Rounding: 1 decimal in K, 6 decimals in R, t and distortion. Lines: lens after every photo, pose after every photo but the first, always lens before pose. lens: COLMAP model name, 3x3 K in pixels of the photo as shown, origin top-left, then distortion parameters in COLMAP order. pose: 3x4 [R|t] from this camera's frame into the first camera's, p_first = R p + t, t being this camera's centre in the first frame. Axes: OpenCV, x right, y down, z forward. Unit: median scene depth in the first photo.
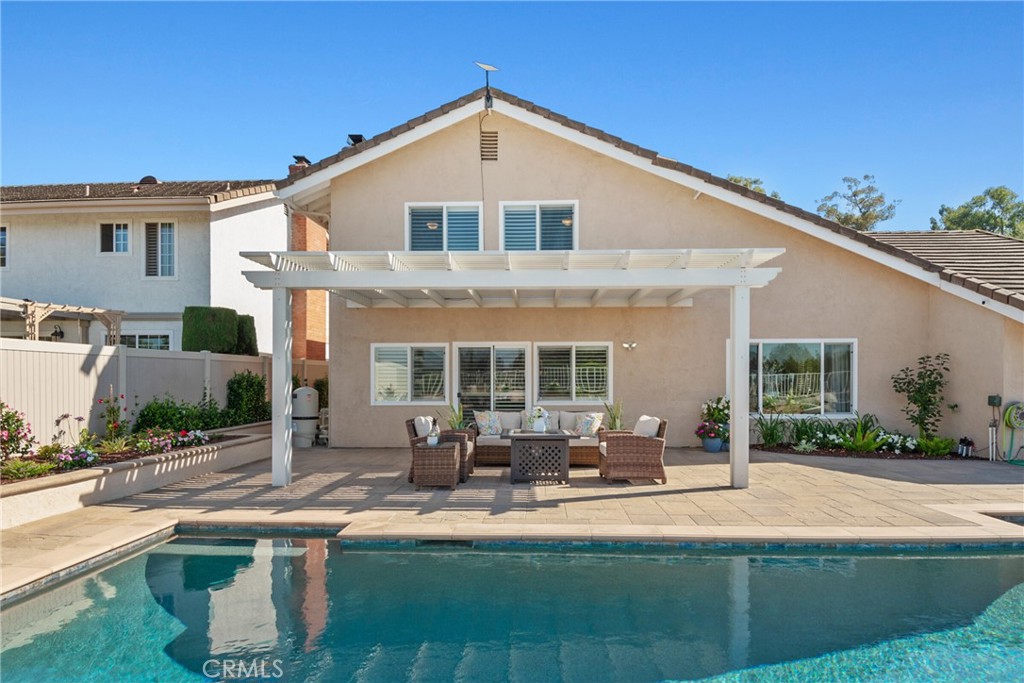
lens RADIAL K [[551.5, 0, 508.1], [0, 551.5, 380.9], [0, 0, 1]] dist [0.034696, -0.058048]
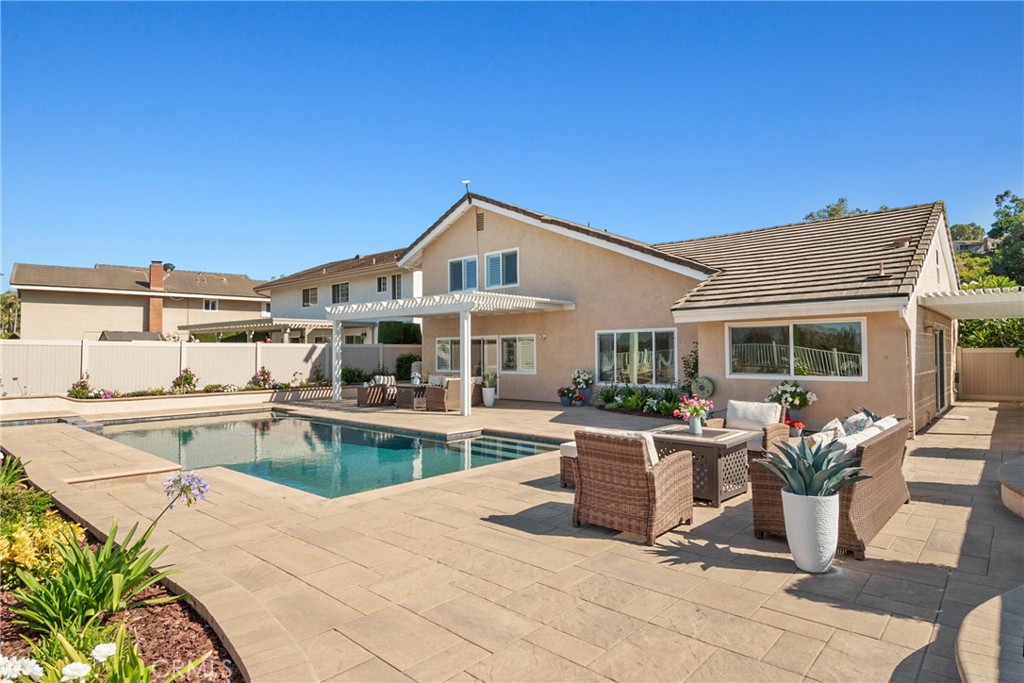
lens RADIAL K [[533.1, 0, 526.9], [0, 533.1, 337.4], [0, 0, 1]] dist [0.046847, -0.052310]
pose [[0.782195, -0.020507, -0.622696, 1.117298], [0.001367, 0.999512, -0.031199, -0.014390], [0.623032, 0.023552, 0.781841, -0.202412]]
